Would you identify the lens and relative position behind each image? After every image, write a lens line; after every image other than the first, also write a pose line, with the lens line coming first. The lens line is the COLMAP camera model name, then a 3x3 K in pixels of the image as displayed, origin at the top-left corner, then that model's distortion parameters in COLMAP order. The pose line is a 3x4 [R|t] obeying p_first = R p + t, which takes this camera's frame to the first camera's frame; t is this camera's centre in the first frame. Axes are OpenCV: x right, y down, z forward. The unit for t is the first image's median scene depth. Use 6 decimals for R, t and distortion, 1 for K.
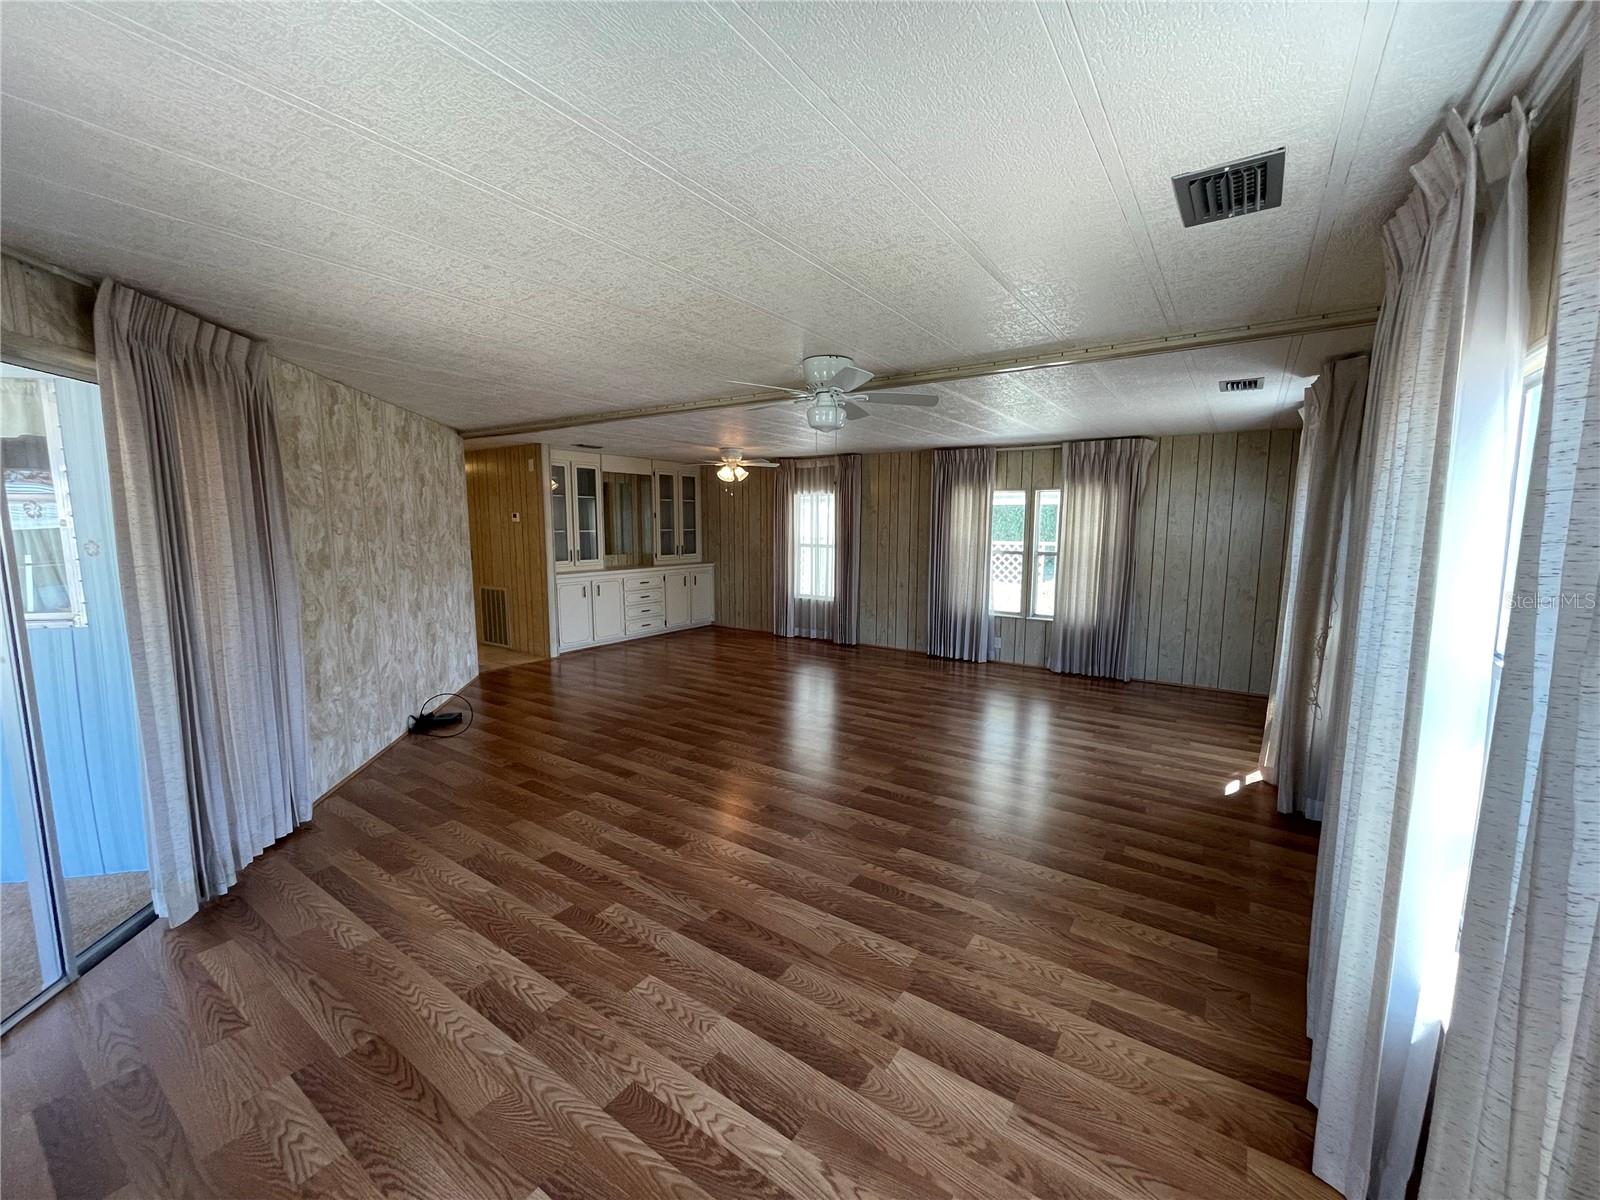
lens RADIAL K [[645.3, 0, 800.0], [0, 645.3, 600.0], [0, 0, 1]] dist [0.000574, 0.000071]
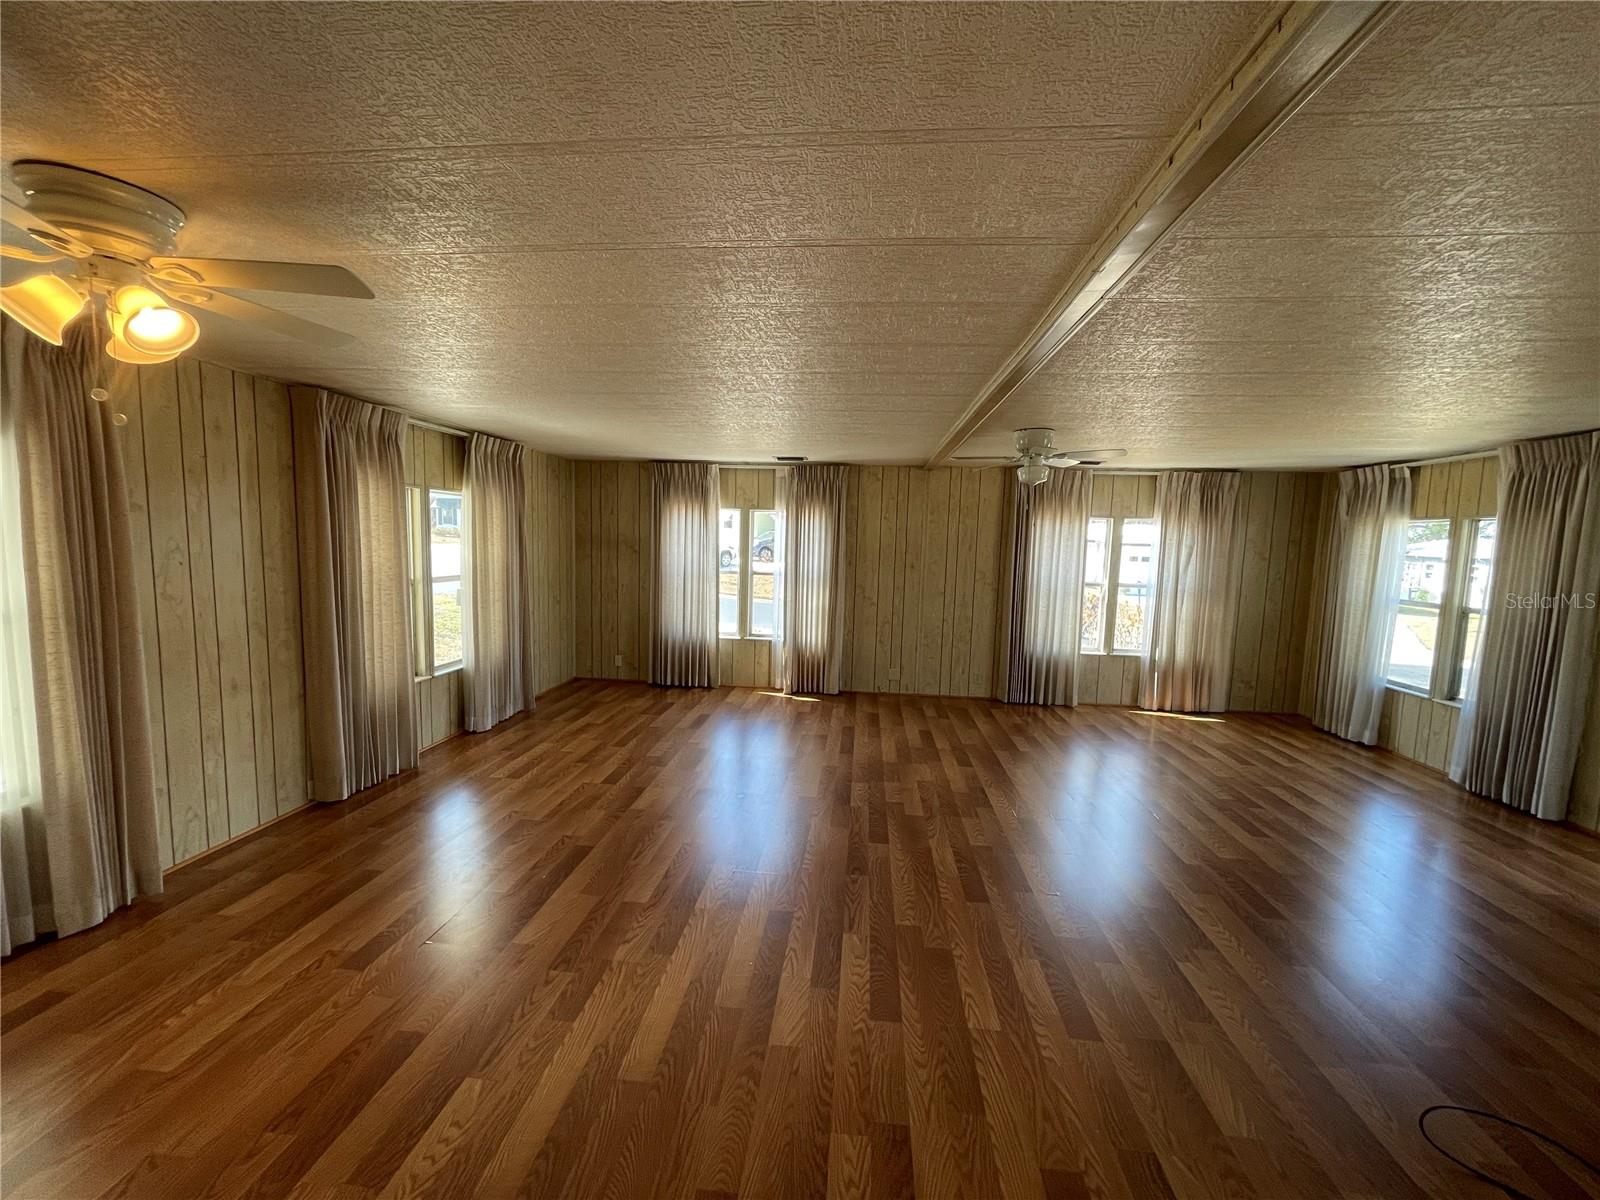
lens RADIAL K [[645.3, 0, 800.0], [0, 645.3, 600.0], [0, 0, 1]] dist [0.000574, 0.000071]
pose [[-0.479779, -0.102776, 0.871349, -0.603468], [0.079114, 0.984002, 0.159625, -0.185453], [-0.873815, 0.145521, -0.463972, 1.378722]]
